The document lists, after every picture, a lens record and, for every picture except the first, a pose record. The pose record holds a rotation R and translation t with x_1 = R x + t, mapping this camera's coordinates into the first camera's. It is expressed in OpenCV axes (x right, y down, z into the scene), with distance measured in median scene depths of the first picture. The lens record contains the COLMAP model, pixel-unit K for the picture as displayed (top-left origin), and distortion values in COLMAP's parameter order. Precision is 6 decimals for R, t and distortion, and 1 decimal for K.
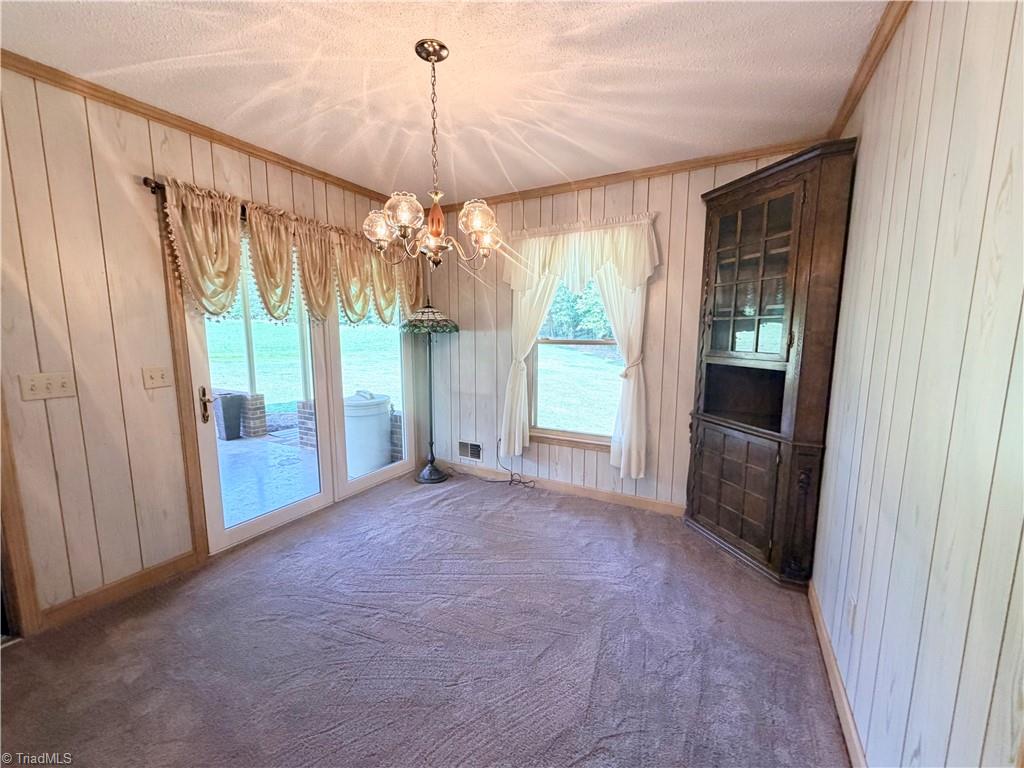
lens RADIAL K [[409.7, 0, 505.5], [0, 409.7, 387.3], [0, 0, 1]] dist [0.001790, -0.000224]
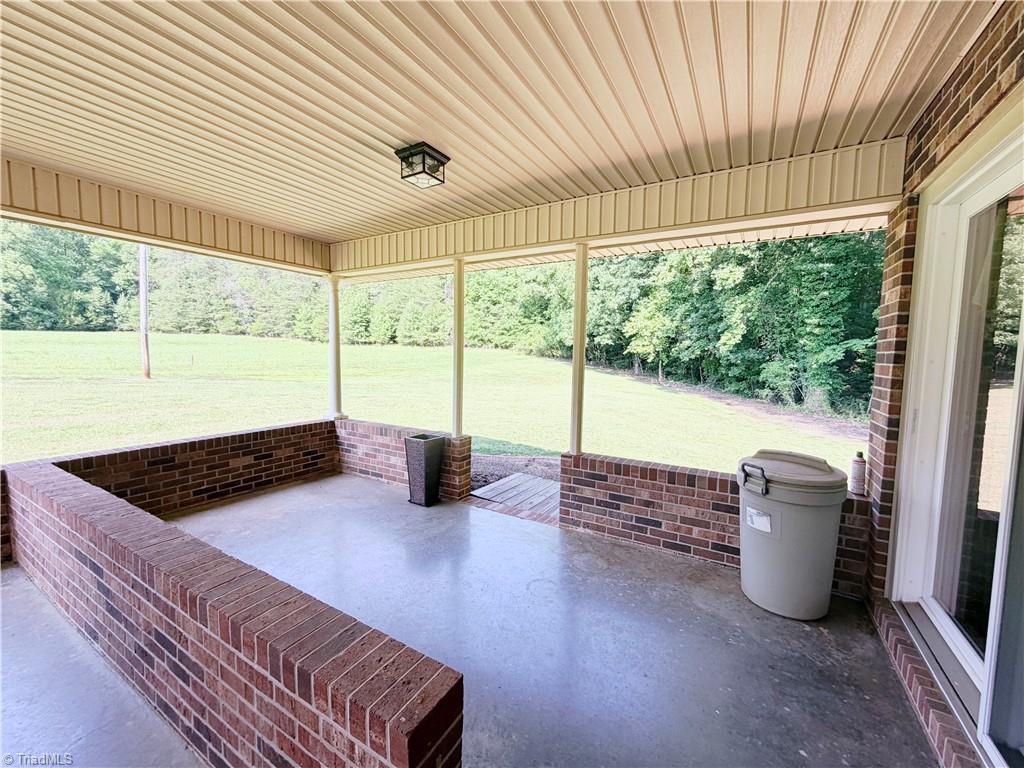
lens RADIAL K [[409.7, 0, 509.9], [0, 409.7, 384.3], [0, 0, 1]] dist [0.001790, -0.000224]
pose [[0.999598, 0.020121, -0.019962, -0.908149], [-0.021321, 0.997857, -0.061866, -0.050981], [0.018675, 0.062266, 0.997885, 0.555902]]
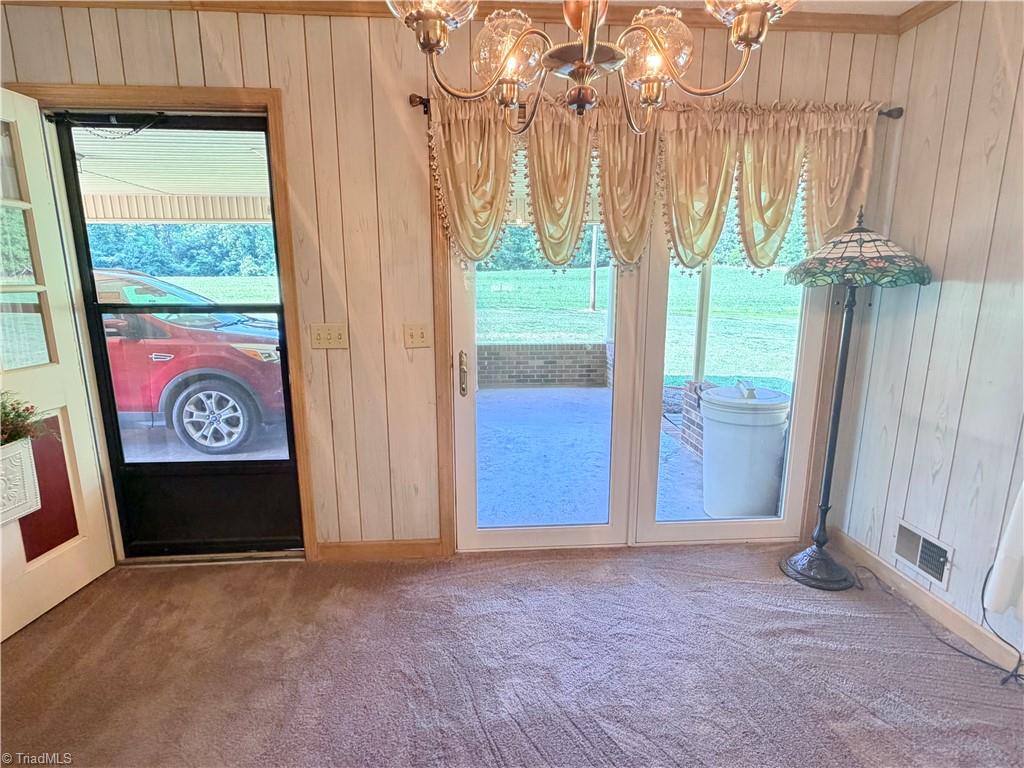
lens RADIAL K [[527.6, 0, 510.2], [0, 527.6, 388.8], [0, 0, 1]] dist [0.000803, 0.000549]
pose [[0.552451, 0.168334, -0.816371, 0.123481], [-0.113493, 0.985466, 0.126399, -0.050791], [0.825783, 0.022823, 0.563526, 0.352658]]
